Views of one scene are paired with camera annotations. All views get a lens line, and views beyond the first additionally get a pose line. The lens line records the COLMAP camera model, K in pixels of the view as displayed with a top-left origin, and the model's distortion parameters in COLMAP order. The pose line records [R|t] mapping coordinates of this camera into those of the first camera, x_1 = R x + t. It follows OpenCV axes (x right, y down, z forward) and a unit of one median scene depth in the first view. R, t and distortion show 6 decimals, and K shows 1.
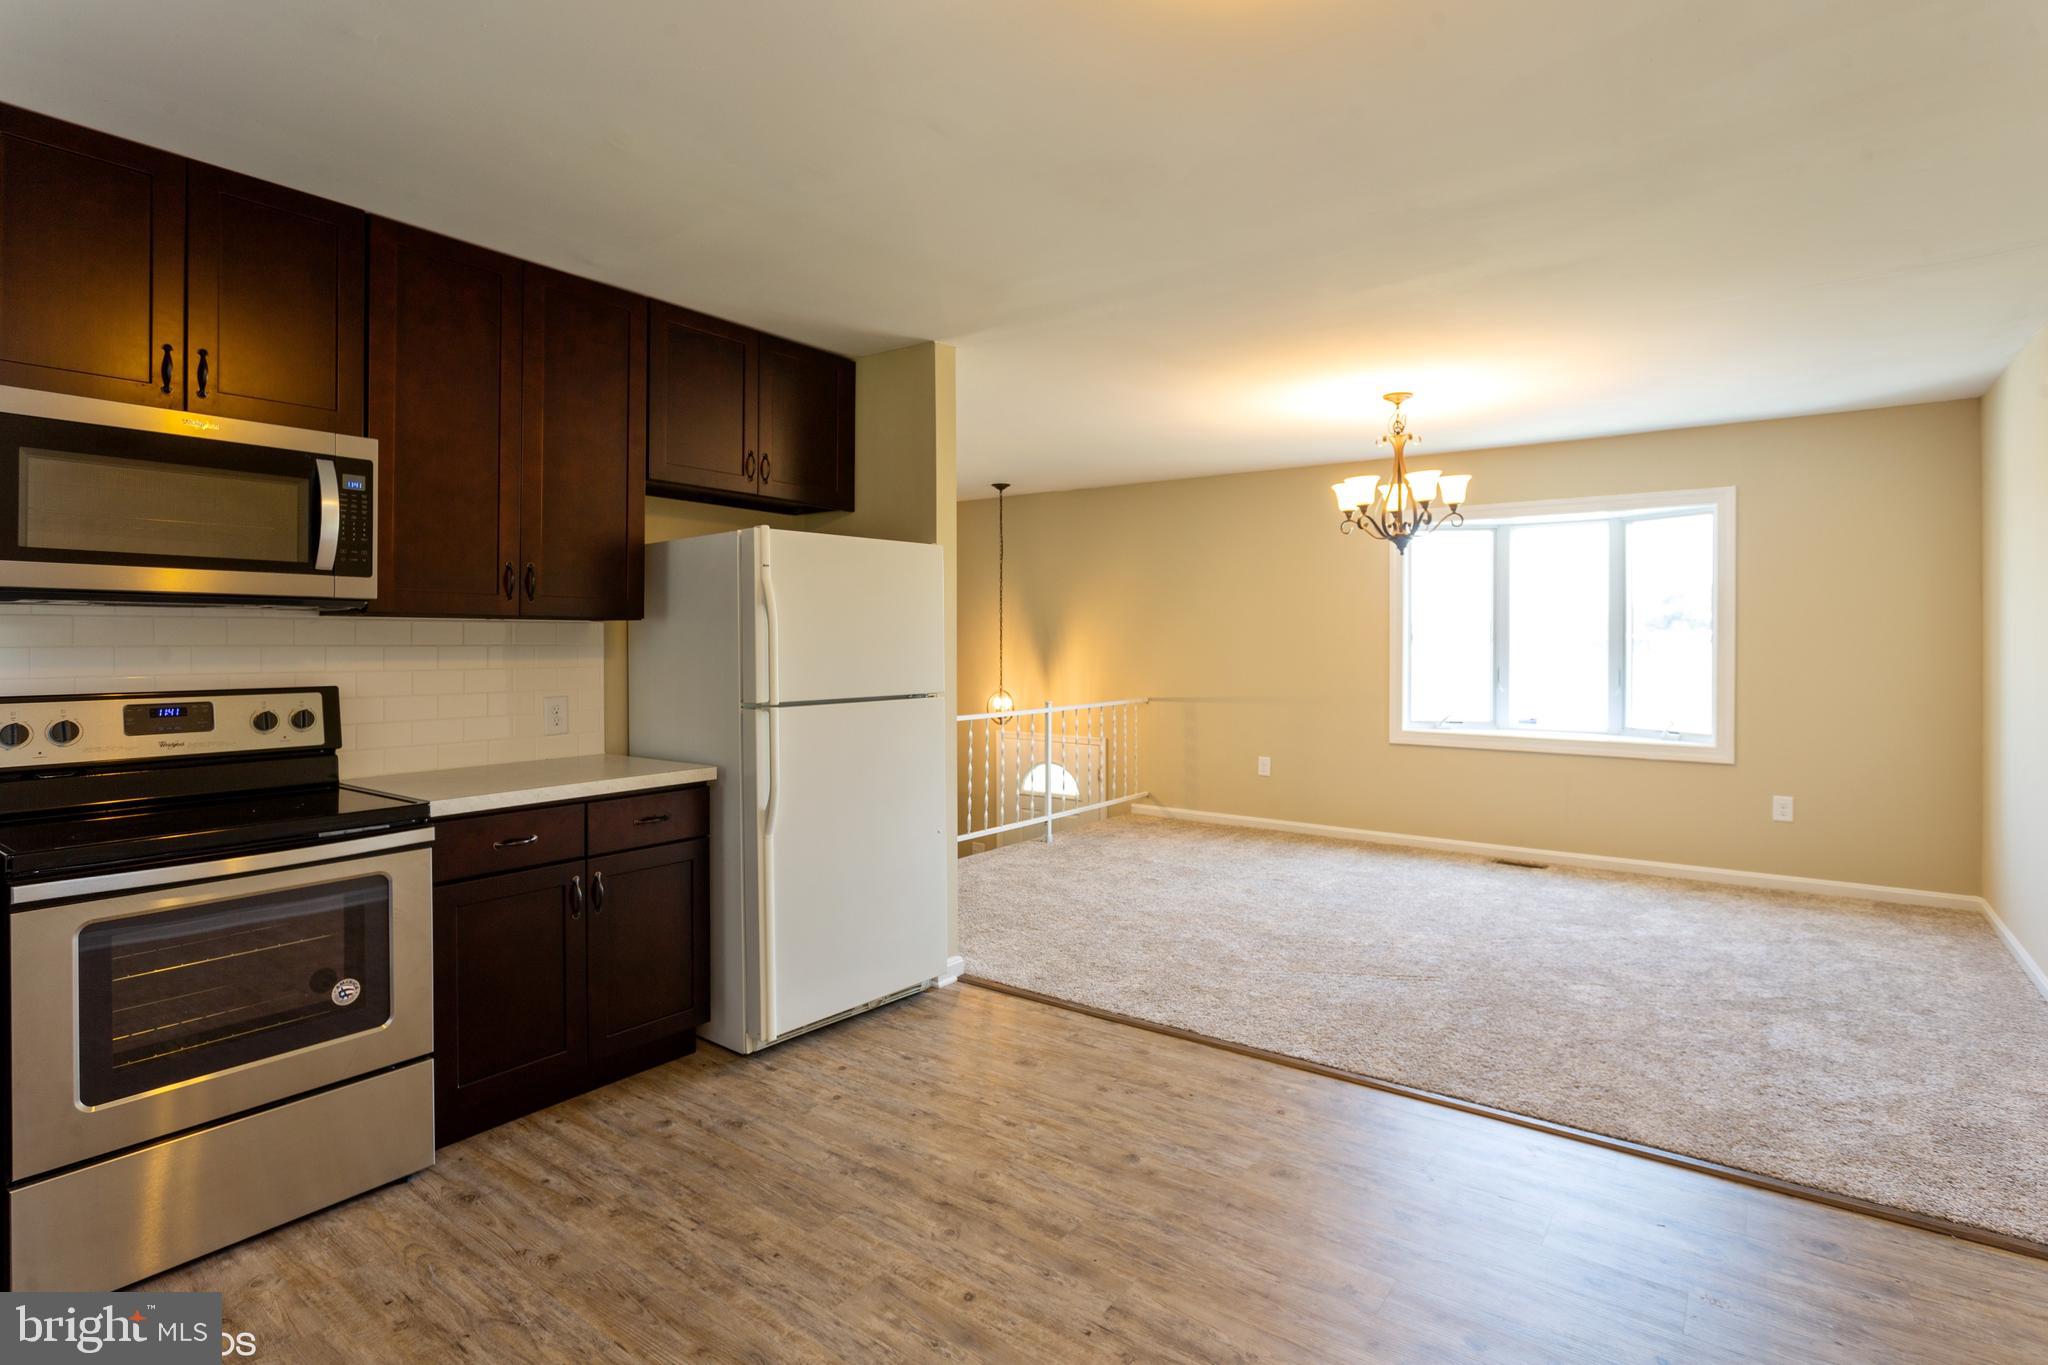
lens RADIAL K [[1028.3, 0, 1021.8], [0, 1028.3, 630.8], [0, 0, 1]] dist [-0.002034, 0.000107]
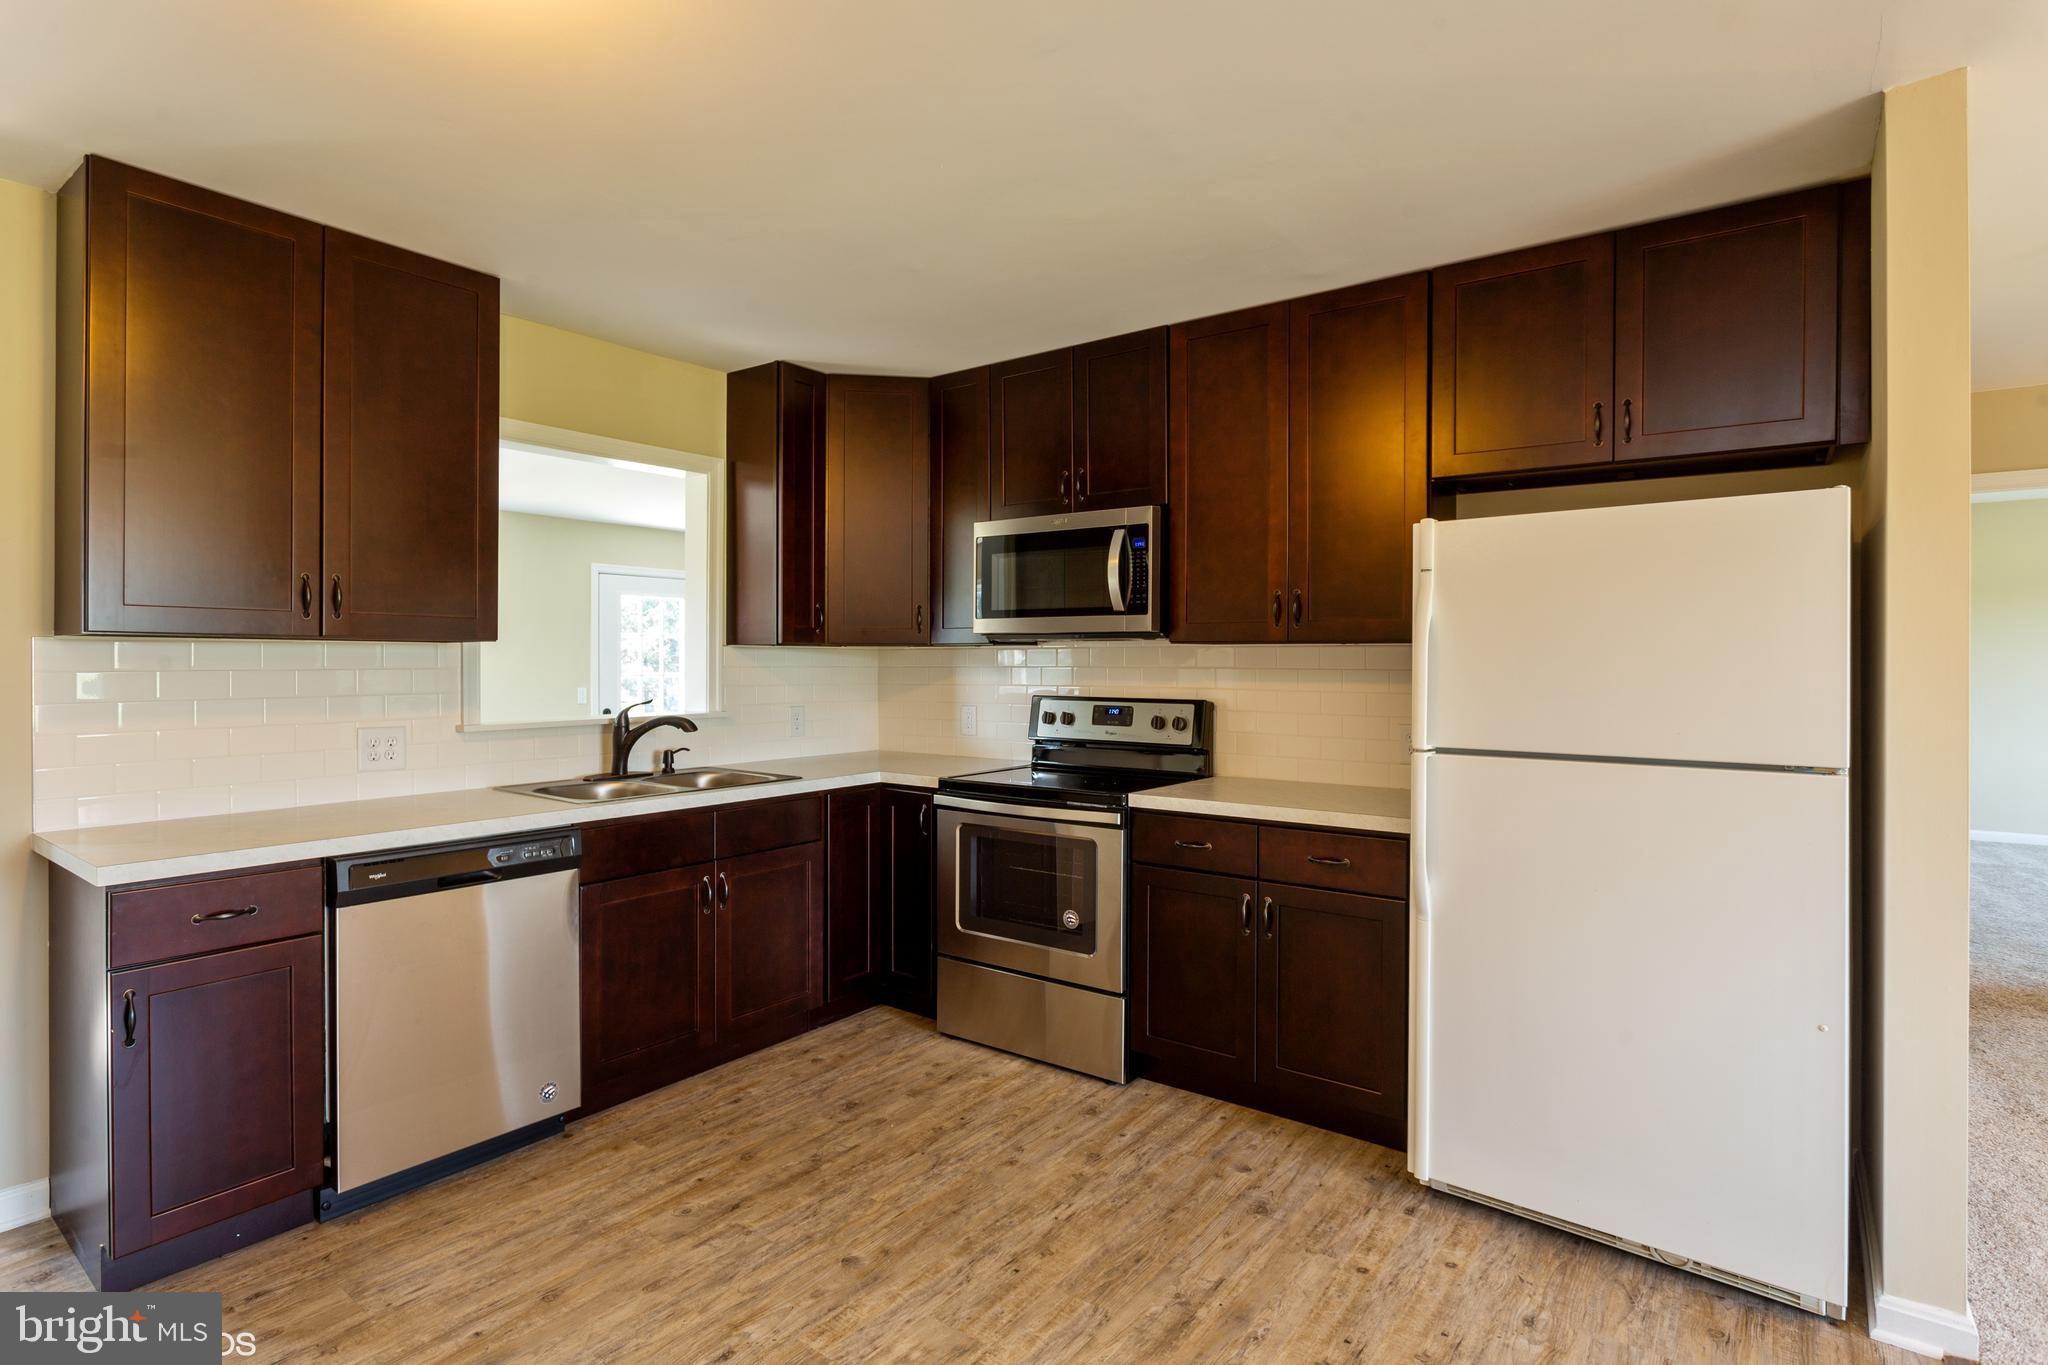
lens RADIAL K [[1024.8, 0, 1016.6], [0, 1024.8, 658.6], [0, 0, 1]] dist [-0.005484, -0.001087]
pose [[-0.013526, -0.002363, -0.999906, 0.641060], [0.007619, 0.999968, -0.002467, 0.004553], [0.999879, -0.007652, -0.013508, 0.844774]]
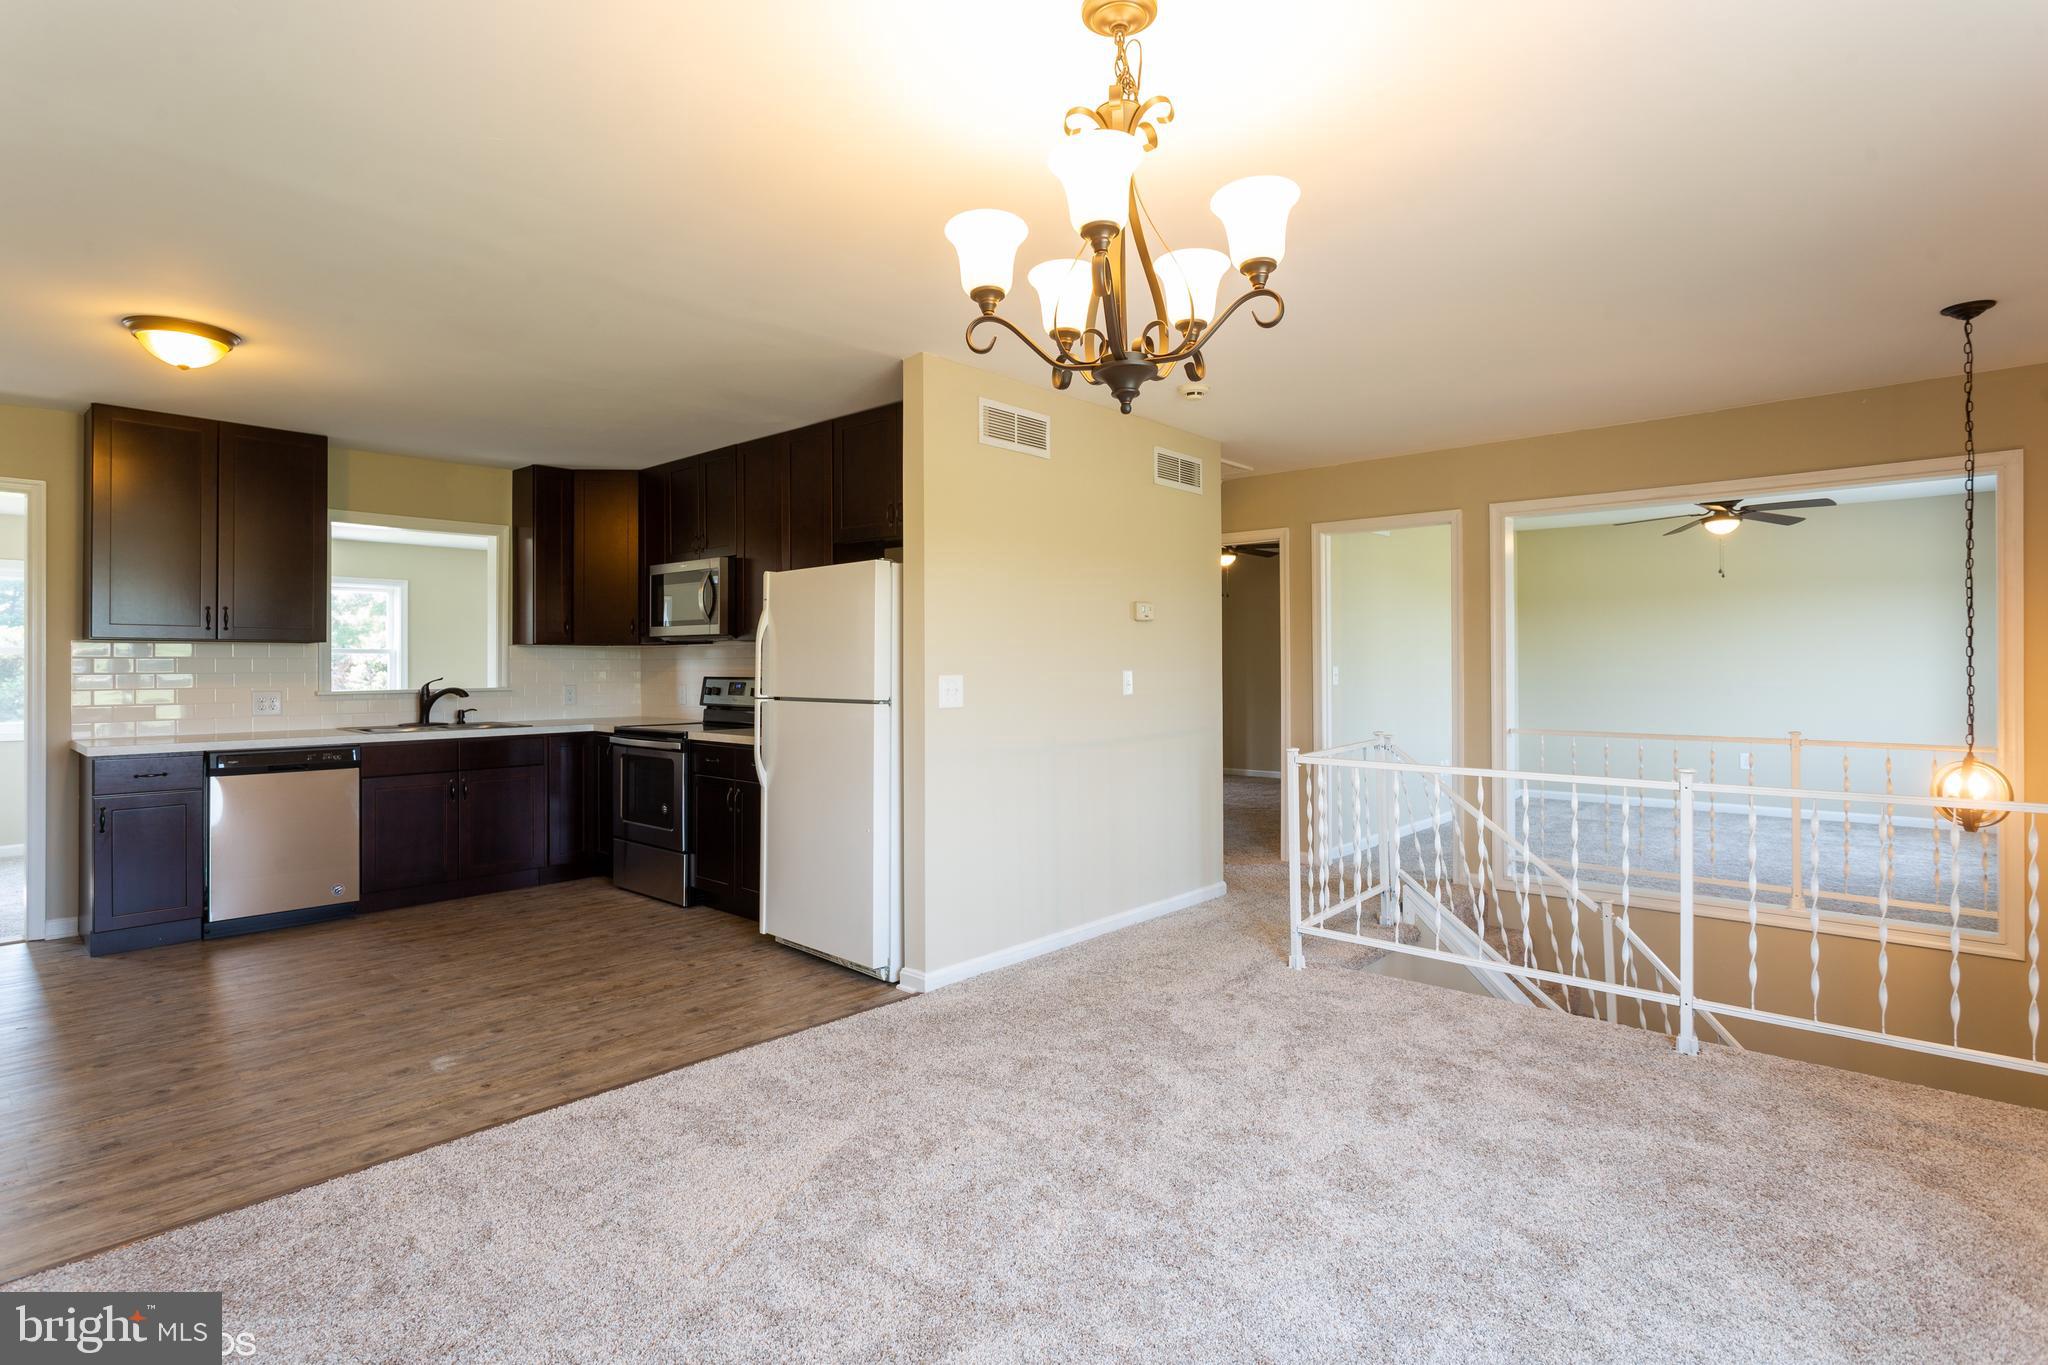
lens RADIAL K [[1024.8, 0, 1016.6], [0, 1024.8, 658.6], [0, 0, 1]] dist [-0.005484, -0.001087]
pose [[-0.103065, -0.007005, -0.994650, 1.356562], [0.009890, 0.999919, -0.008067, 0.040056], [0.994625, -0.010668, -0.102987, 1.794231]]
